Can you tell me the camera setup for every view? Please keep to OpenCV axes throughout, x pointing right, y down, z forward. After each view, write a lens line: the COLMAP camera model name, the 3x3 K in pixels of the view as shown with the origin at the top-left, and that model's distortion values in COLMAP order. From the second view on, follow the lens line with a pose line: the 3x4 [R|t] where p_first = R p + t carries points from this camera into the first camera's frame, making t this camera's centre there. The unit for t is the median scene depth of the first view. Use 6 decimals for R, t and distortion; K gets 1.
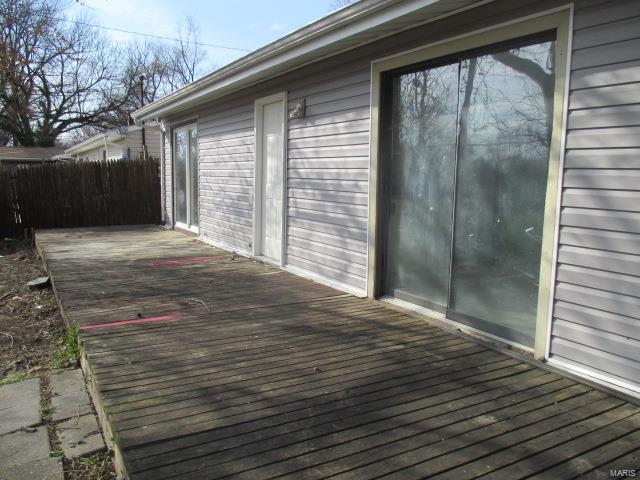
lens RADIAL K [[523.7, 0, 318.7], [0, 523.7, 238.0], [0, 0, 1]] dist [-0.034174, -0.000958]
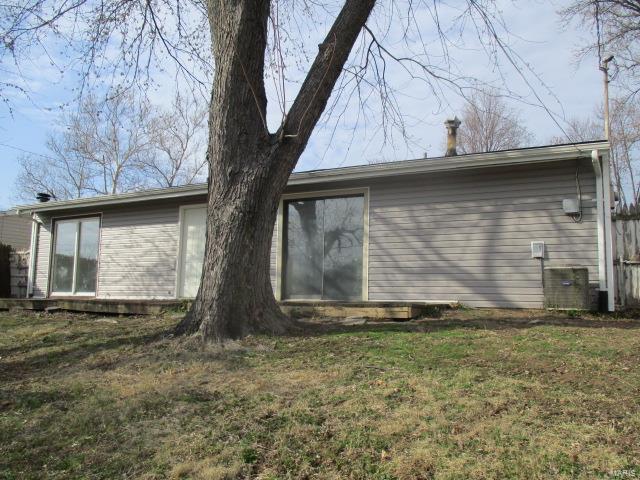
lens RADIAL K [[523.7, 0, 322.1], [0, 523.7, 237.6], [0, 0, 1]] dist [-0.034174, -0.000958]
pose [[0.835339, 0.067090, 0.545626, -0.650084], [0.062987, 0.974308, -0.216233, 0.233949], [-0.546115, 0.214995, 0.809652, -0.614233]]
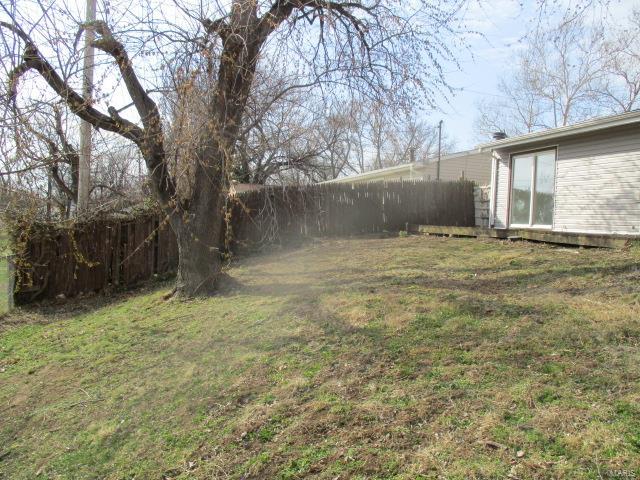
lens RADIAL K [[523.7, 0, 323.1], [0, 523.7, 237.0], [0, 0, 1]] dist [-0.034174, -0.000958]
pose [[0.972898, 0.050694, -0.225609, -0.675392], [-0.073733, 0.992753, -0.094892, 0.252084], [0.219164, 0.108955, 0.969585, -0.613011]]
